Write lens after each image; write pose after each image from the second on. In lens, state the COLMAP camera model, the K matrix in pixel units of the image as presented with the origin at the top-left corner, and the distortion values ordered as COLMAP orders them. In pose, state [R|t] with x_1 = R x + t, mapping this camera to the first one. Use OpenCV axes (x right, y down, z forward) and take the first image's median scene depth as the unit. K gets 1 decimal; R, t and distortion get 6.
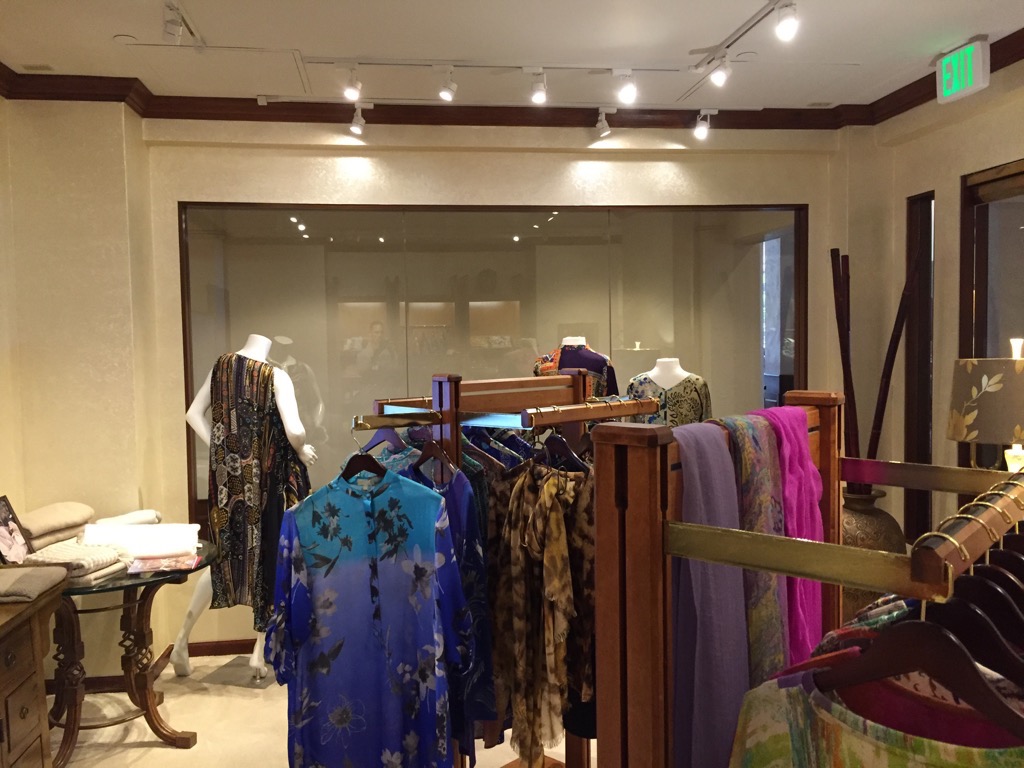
lens RADIAL K [[878.9, 0, 511.0], [0, 878.9, 379.2], [0, 0, 1]] dist [0.009993, -0.018013]
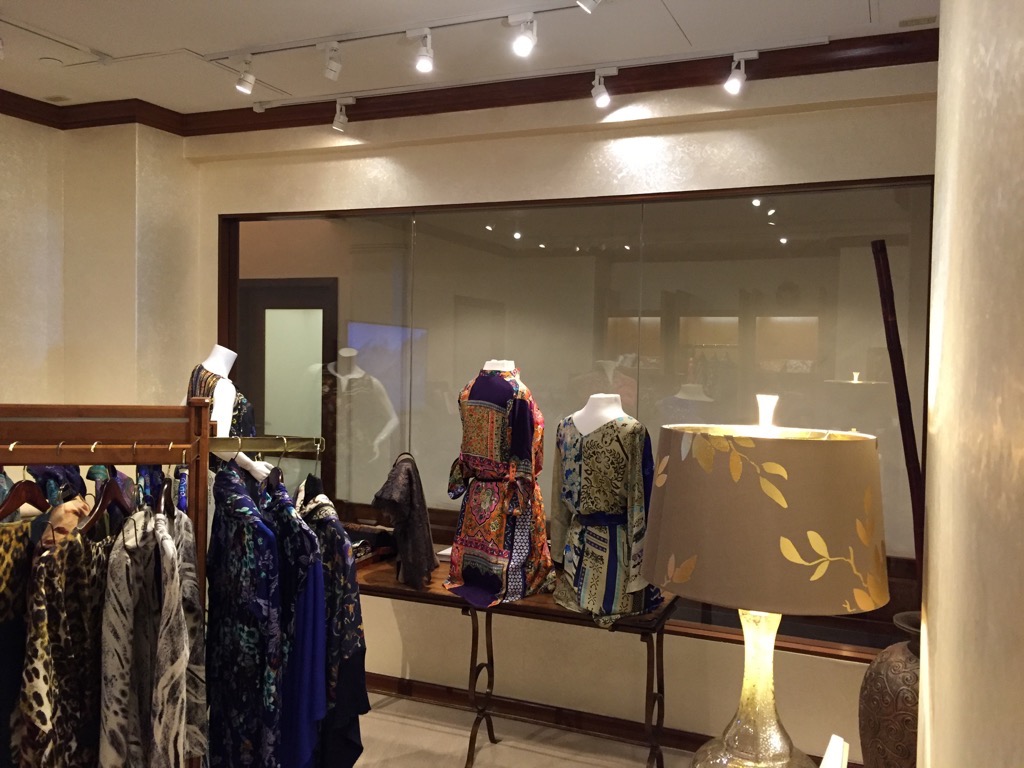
lens RADIAL K [[878.9, 0, 515.3], [0, 878.9, 385.5], [0, 0, 1]] dist [0.009993, -0.018013]
pose [[0.851660, 0.055792, -0.521117, 0.483569], [-0.060849, 0.998119, 0.007416, -0.030790], [0.520551, 0.025394, 0.853453, 0.313083]]
